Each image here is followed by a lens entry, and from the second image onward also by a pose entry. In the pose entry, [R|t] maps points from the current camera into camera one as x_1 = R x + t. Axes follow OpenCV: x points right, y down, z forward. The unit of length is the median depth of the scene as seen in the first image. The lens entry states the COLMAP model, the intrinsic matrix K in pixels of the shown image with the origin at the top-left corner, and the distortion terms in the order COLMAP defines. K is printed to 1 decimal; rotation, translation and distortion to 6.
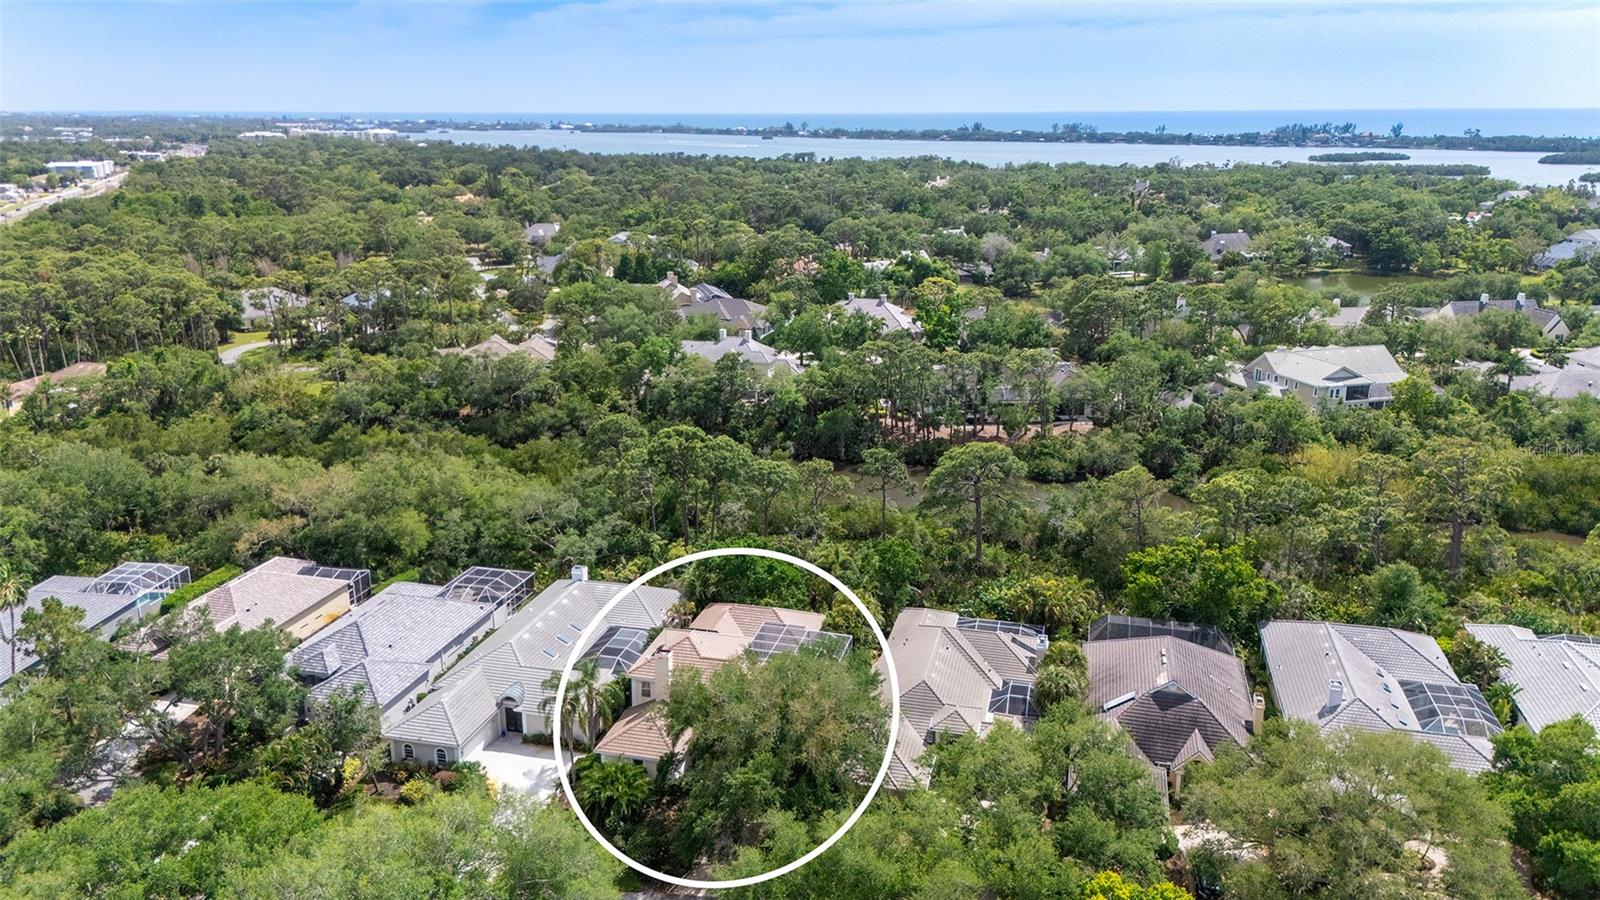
lens RADIAL K [[1171.0, 0, 792.2], [0, 1171.0, 440.1], [0, 0, 1]] dist [0.079148, -0.104225]
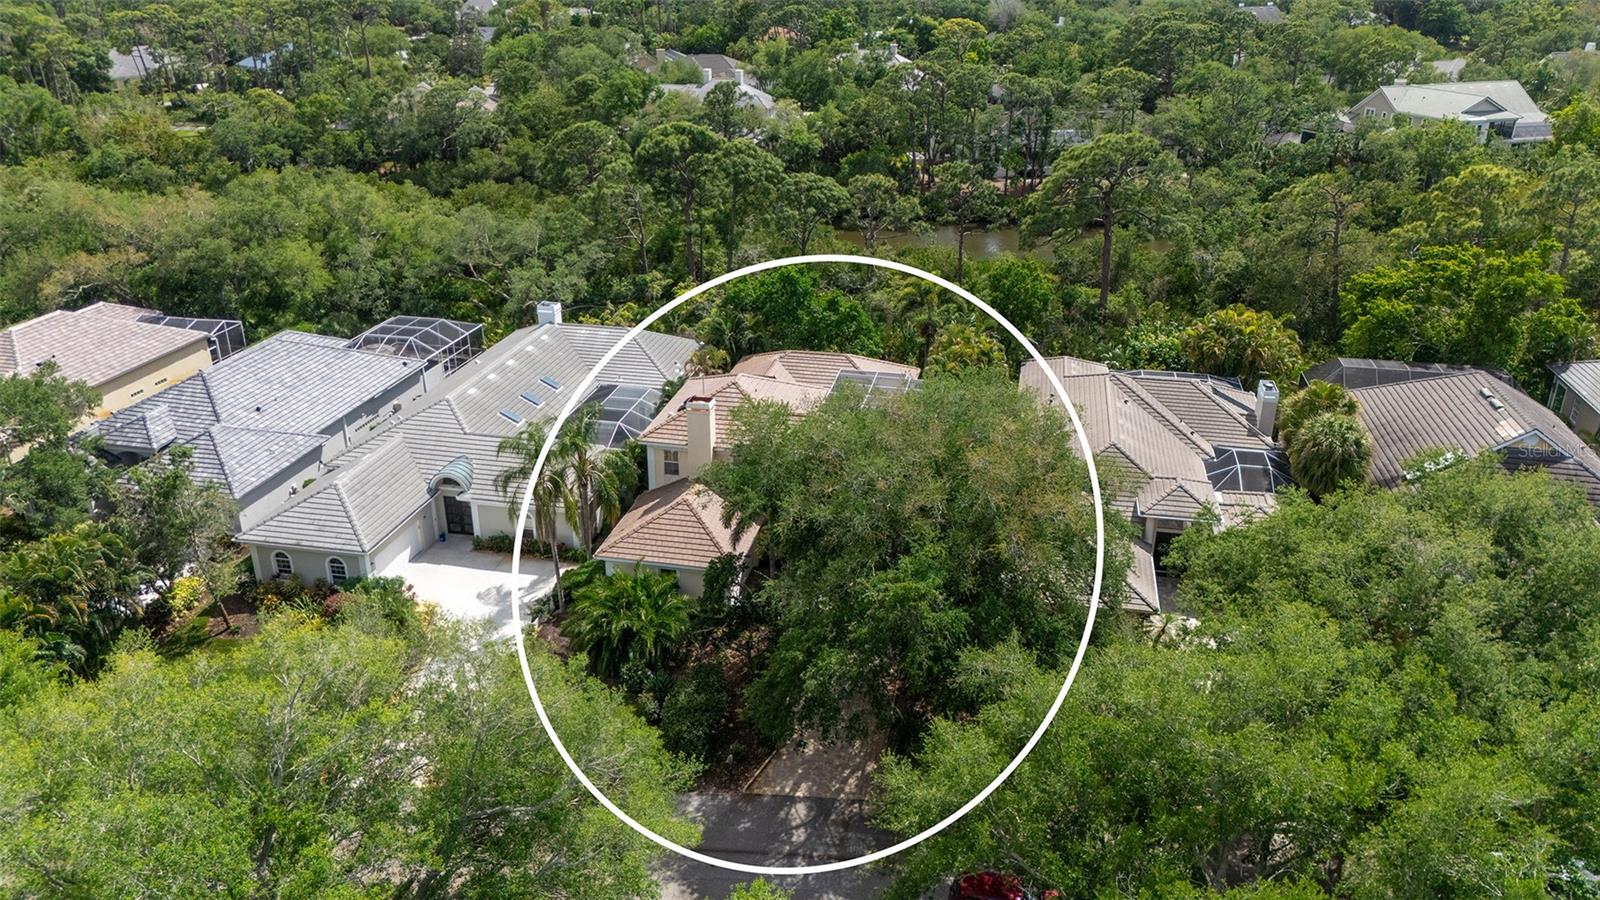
lens RADIAL K [[1171.0, 0, 792.2], [0, 1171.0, 440.1], [0, 0, 1]] dist [0.079148, -0.104225]
pose [[0.999175, -0.014321, 0.037993, -0.075912], [0.009174, 0.991162, 0.132338, 0.107898], [-0.039552, -0.131881, 0.990476, 0.350485]]
